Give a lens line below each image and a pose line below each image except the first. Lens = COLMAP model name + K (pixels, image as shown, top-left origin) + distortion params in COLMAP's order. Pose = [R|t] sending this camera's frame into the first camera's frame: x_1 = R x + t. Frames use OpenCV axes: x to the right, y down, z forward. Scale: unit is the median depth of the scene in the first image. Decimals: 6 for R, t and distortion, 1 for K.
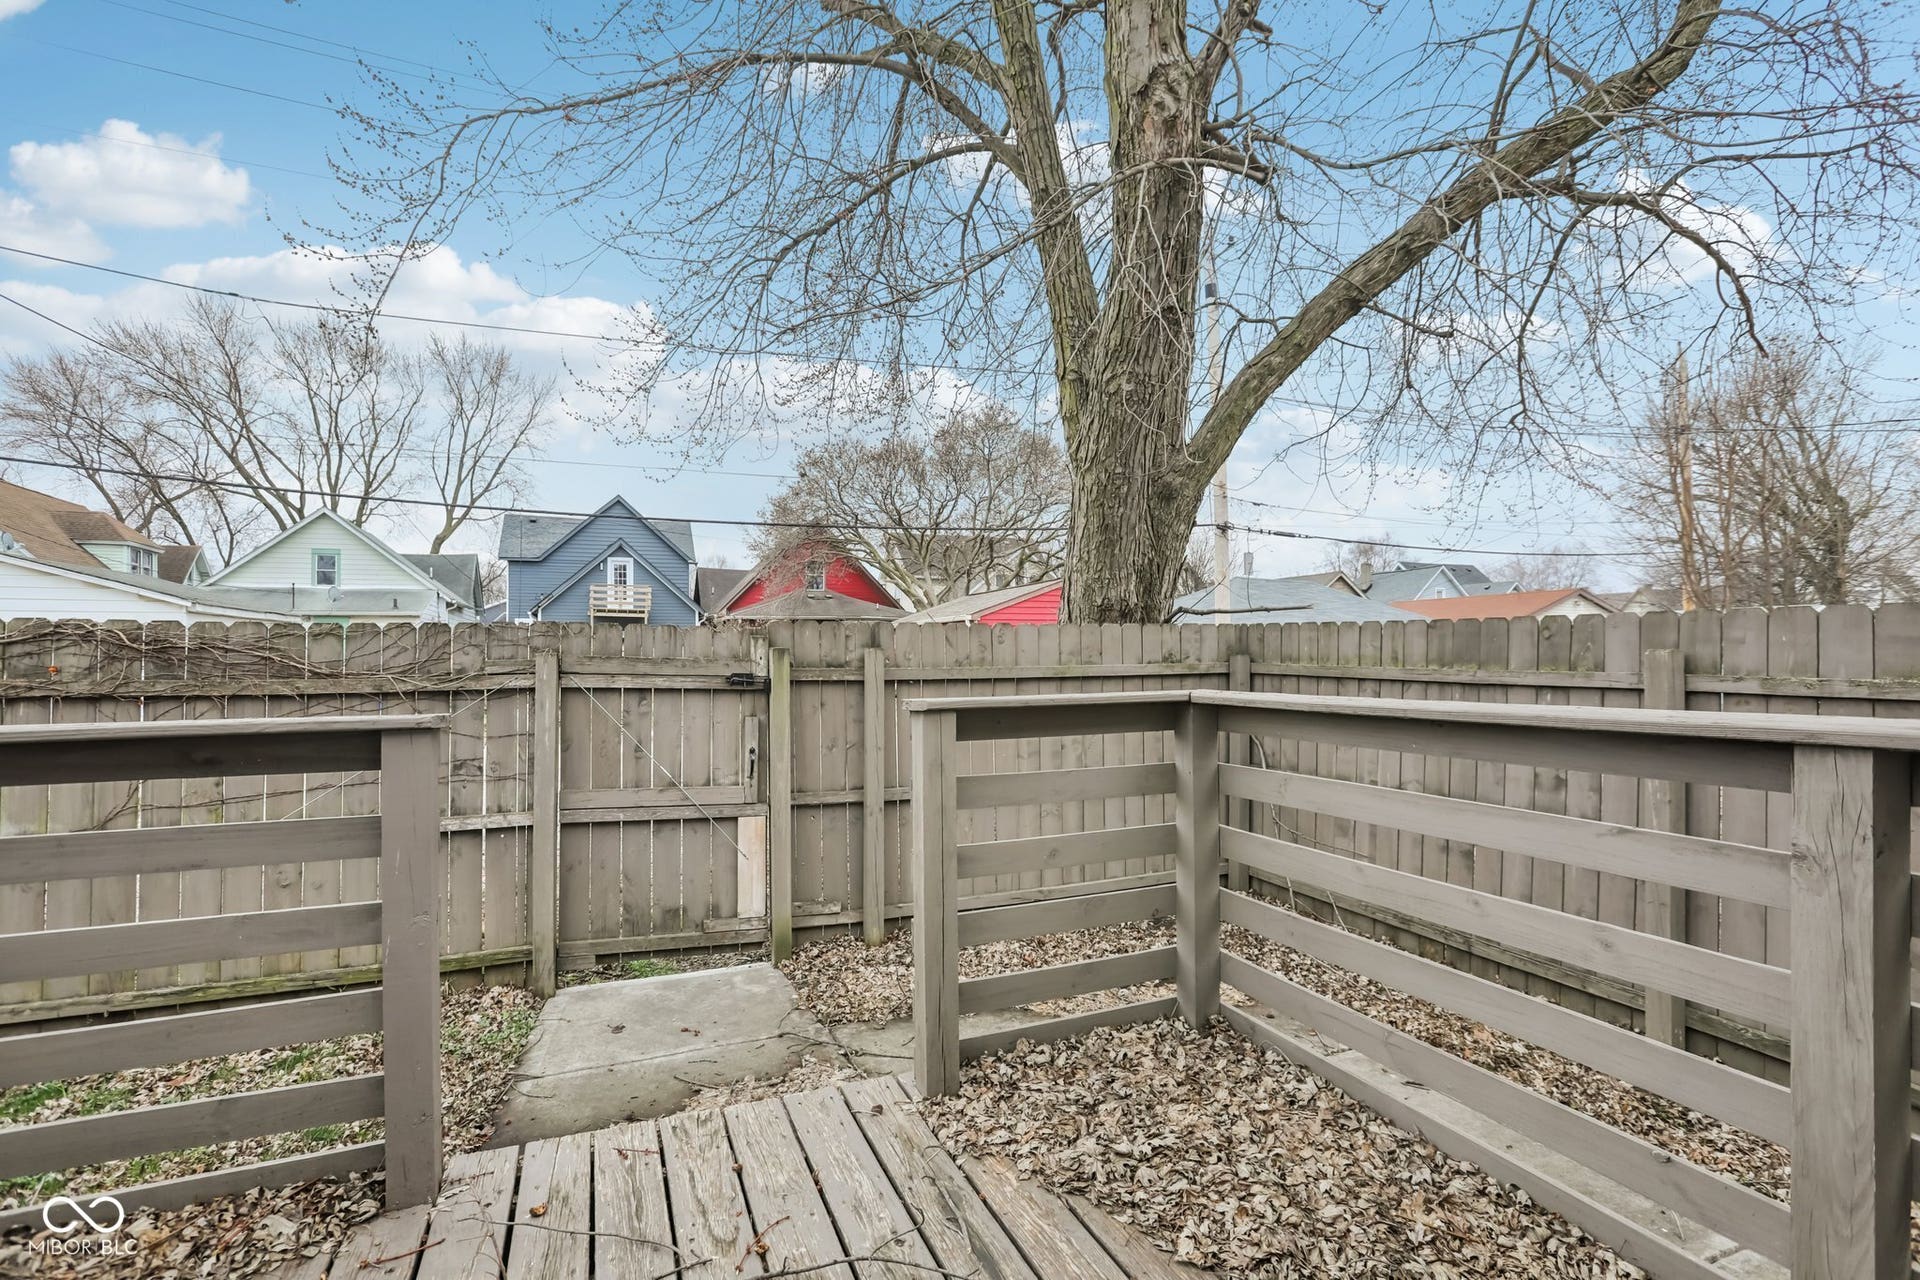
lens RADIAL K [[874.1, 0, 959.8], [0, 874.1, 632.9], [0, 0, 1]] dist [-0.049995, 0.019117]
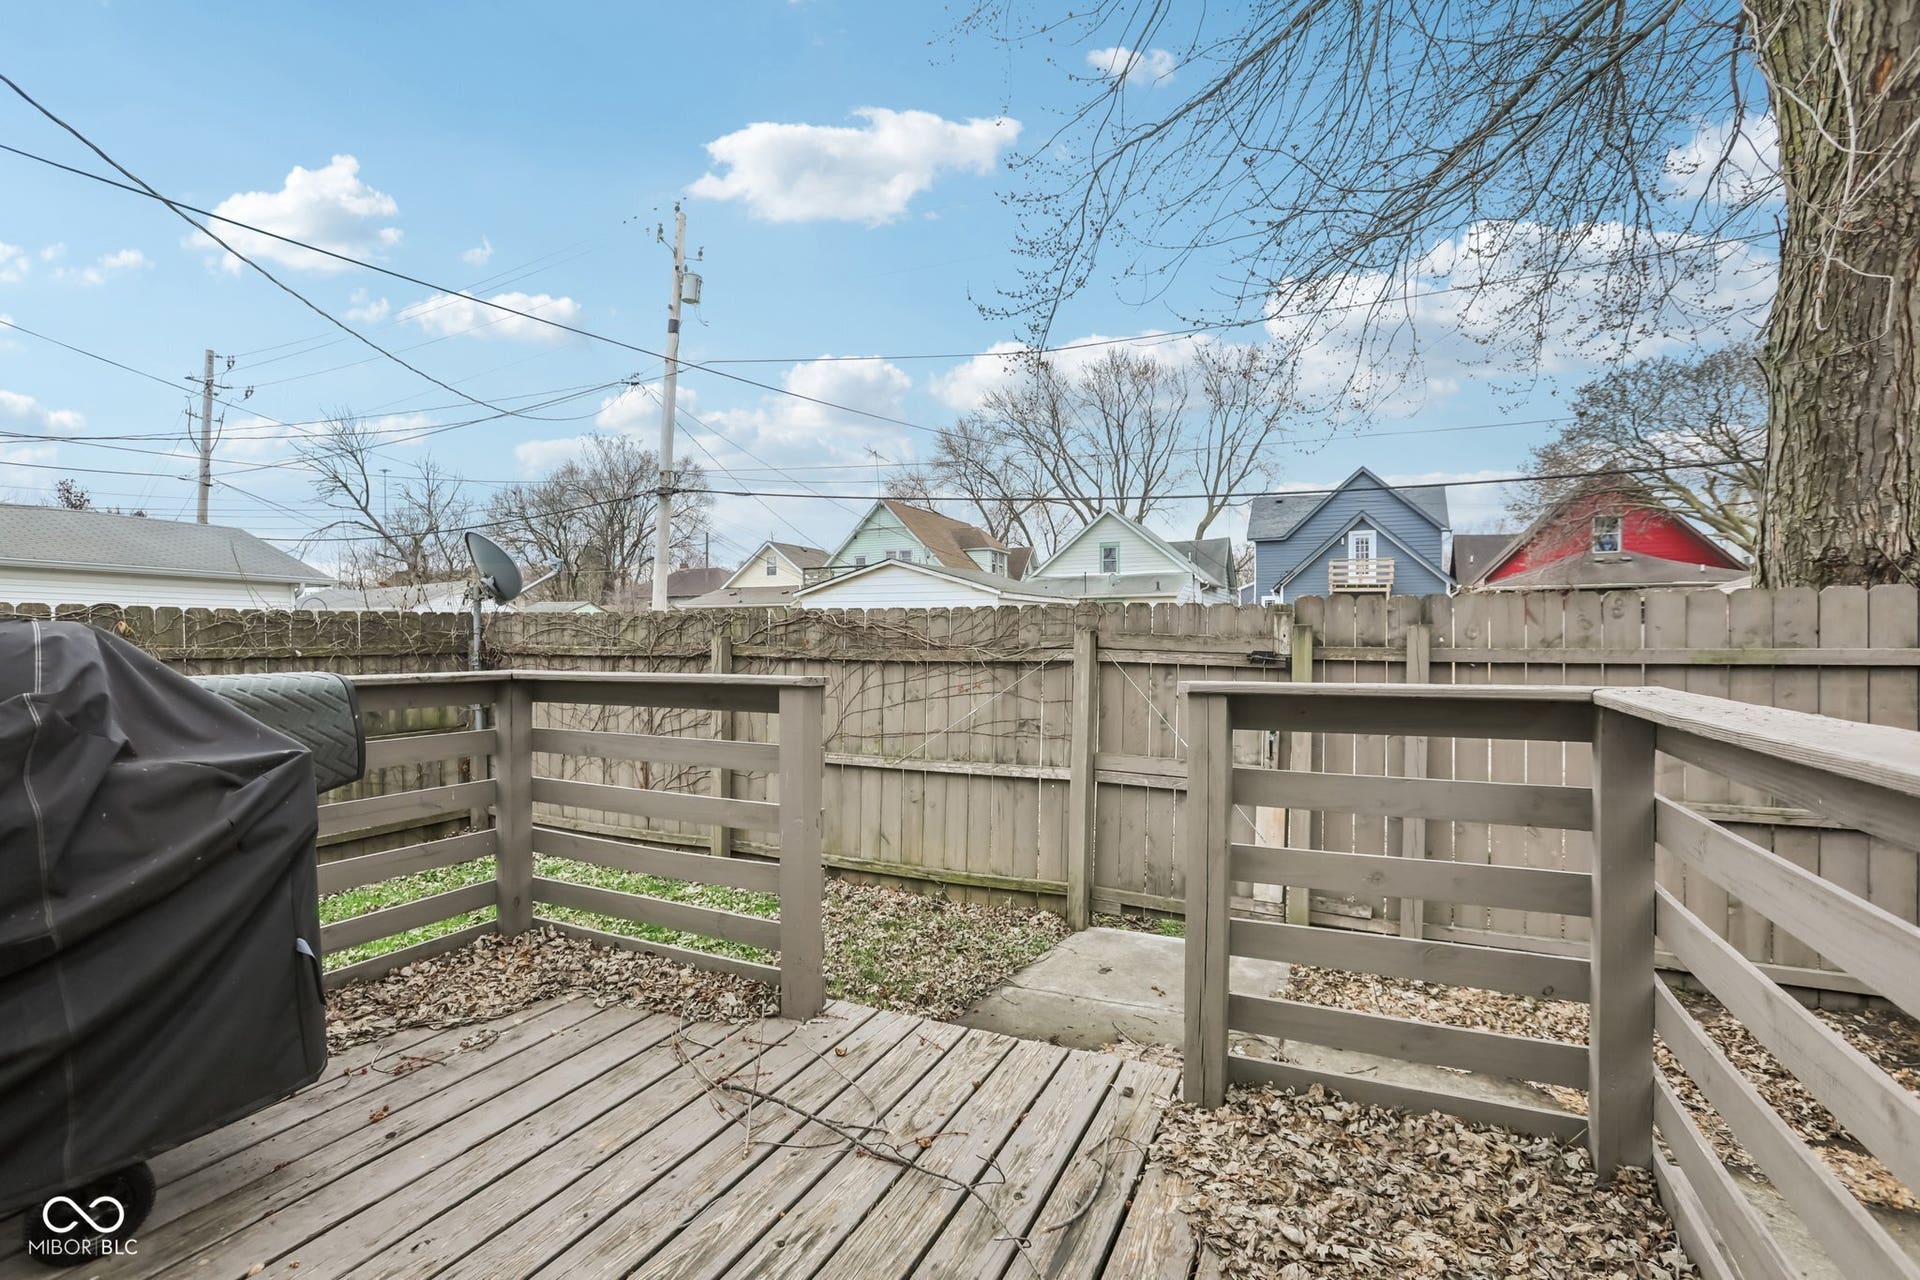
lens RADIAL K [[874.1, 0, 949.9], [0, 874.1, 631.1], [0, 0, 1]] dist [-0.049995, 0.019117]
pose [[0.673549, 0.001873, -0.739140, 0.246710], [0.016935, 0.999695, 0.017966, 0.000529], [0.738948, -0.024619, 0.673312, 0.095017]]
